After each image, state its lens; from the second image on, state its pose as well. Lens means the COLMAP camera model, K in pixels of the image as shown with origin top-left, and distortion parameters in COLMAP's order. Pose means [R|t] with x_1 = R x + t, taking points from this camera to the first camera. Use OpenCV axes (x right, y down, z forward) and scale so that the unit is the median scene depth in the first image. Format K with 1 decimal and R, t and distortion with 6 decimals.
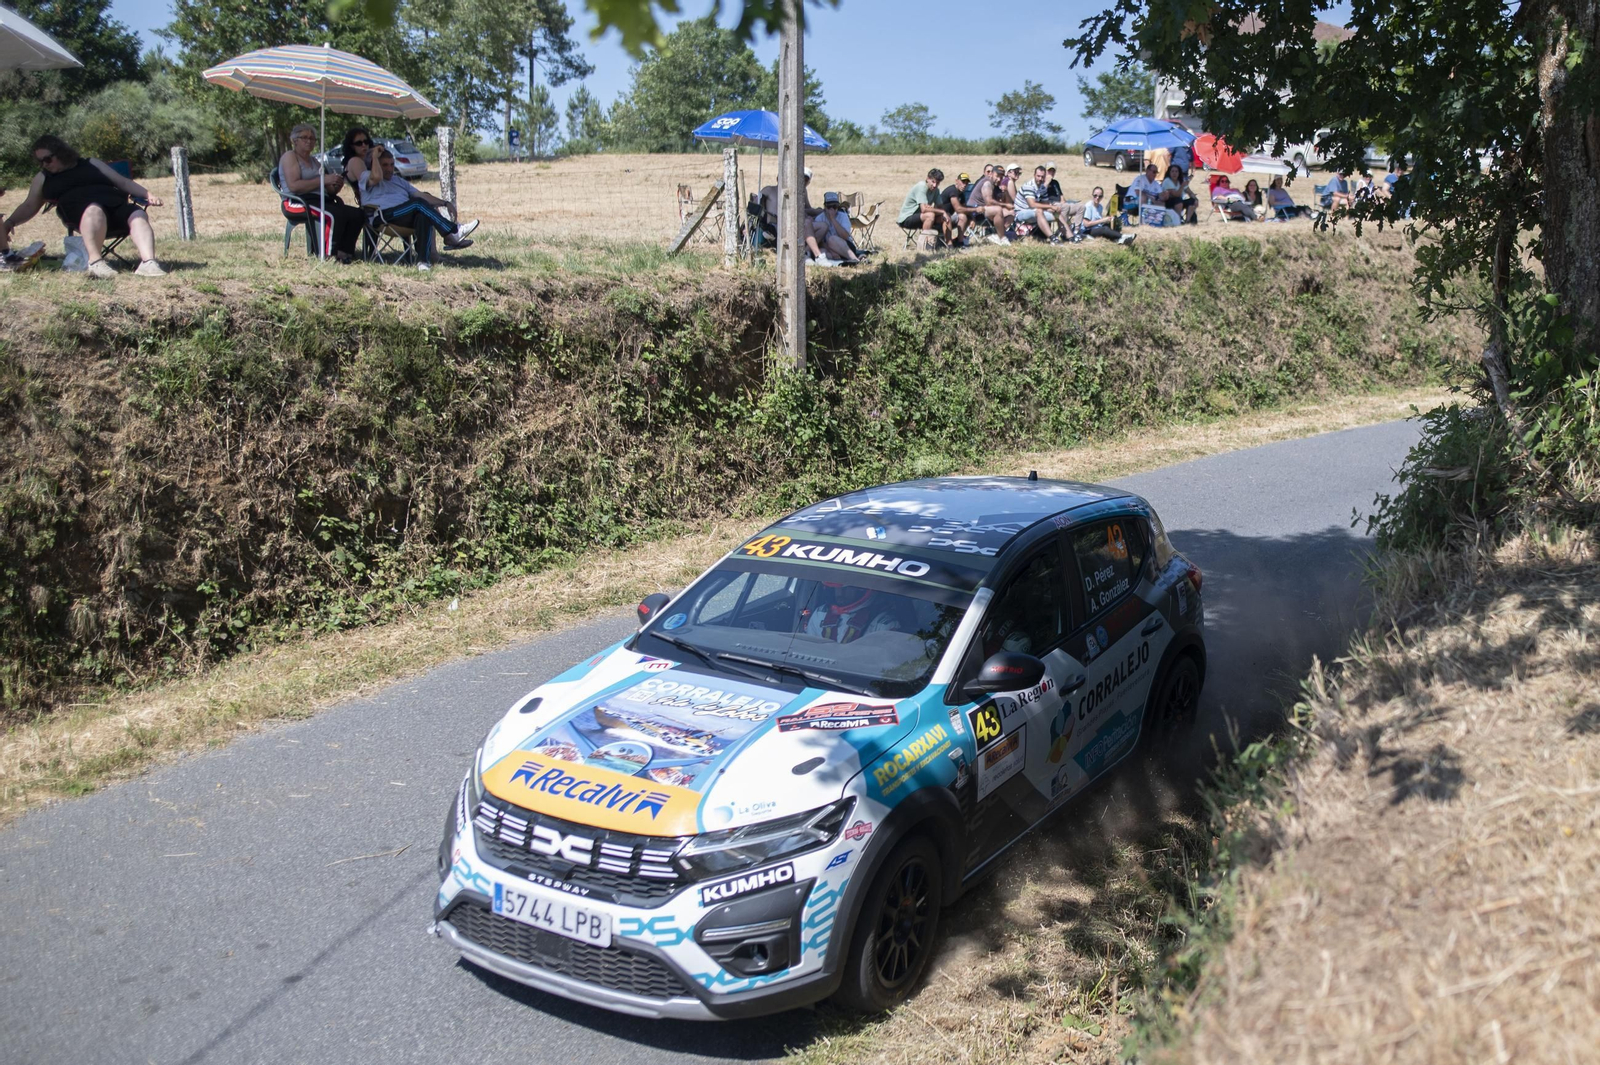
lens RADIAL K [[1550.7, 0, 1122.9], [0, 1550.7, 513.9], [0, 0, 1]] dist [-0.047274, 0.000000]
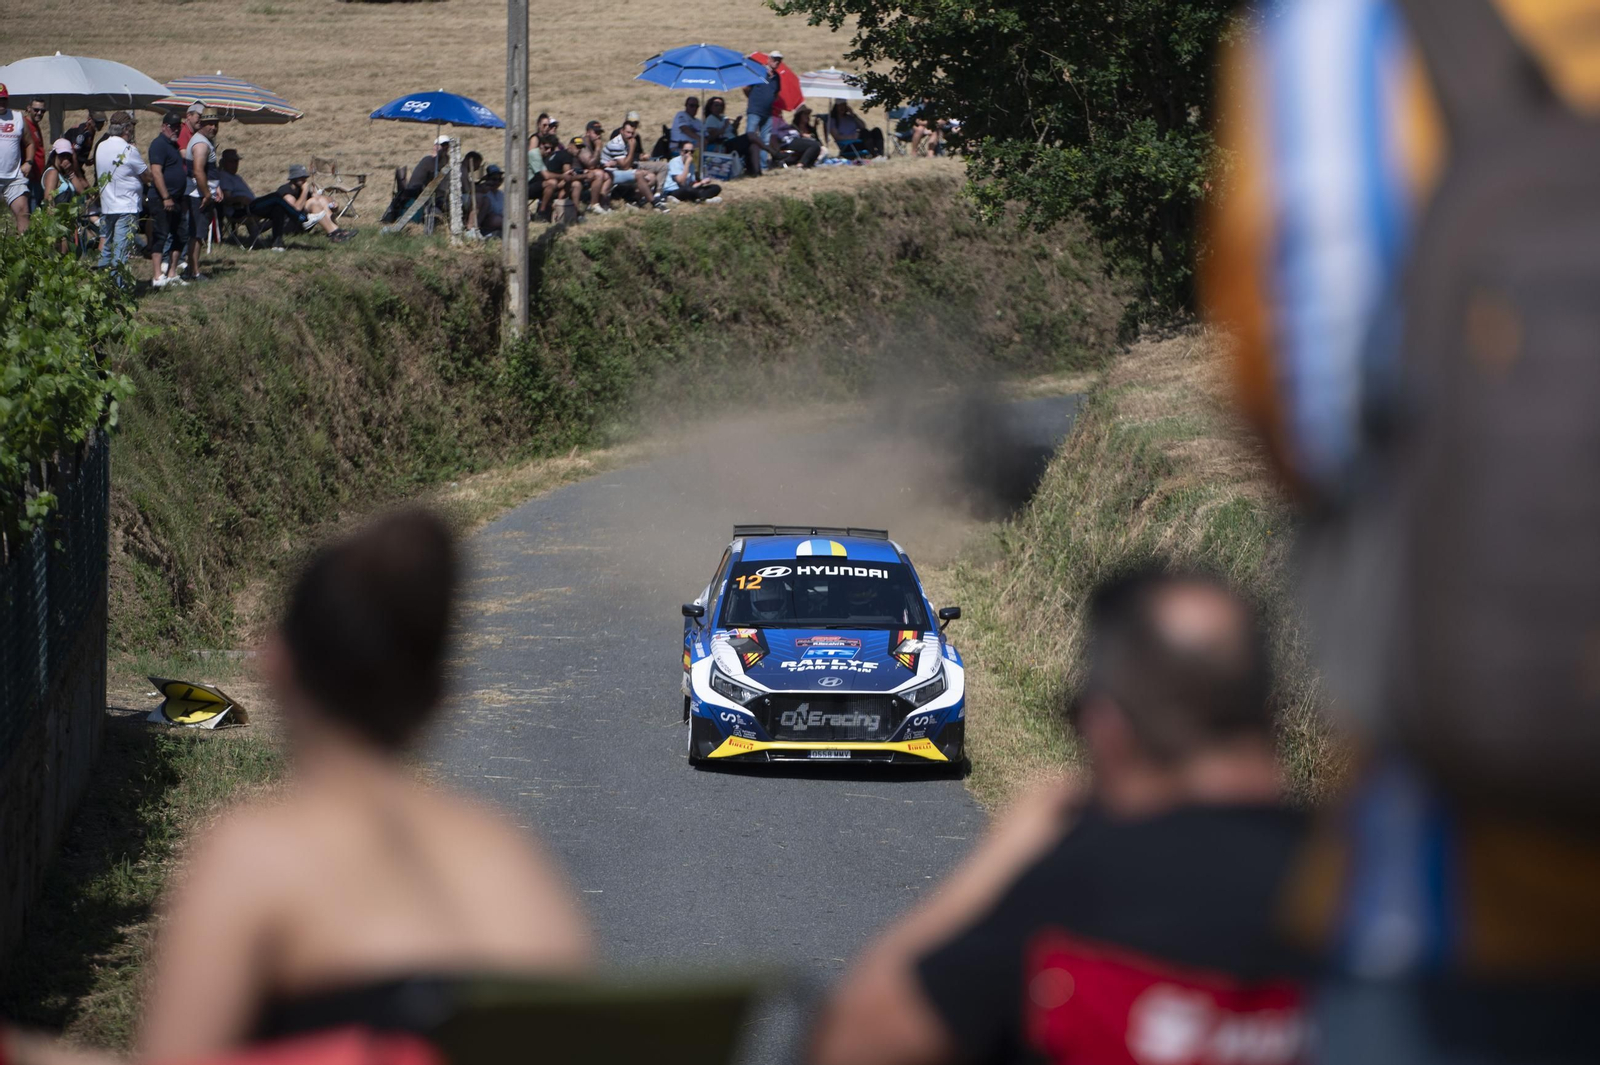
lens RADIAL K [[6450.0, 0, 792.5], [0, 6450.0, 691.4], [0, 0, 1]] dist [0.637929, 0.000000]
pose [[0.982727, -0.029010, 0.182771, -0.668990], [0.042041, 0.996811, -0.067828, 0.365595], [-0.180220, 0.074340, 0.980813, -2.704214]]
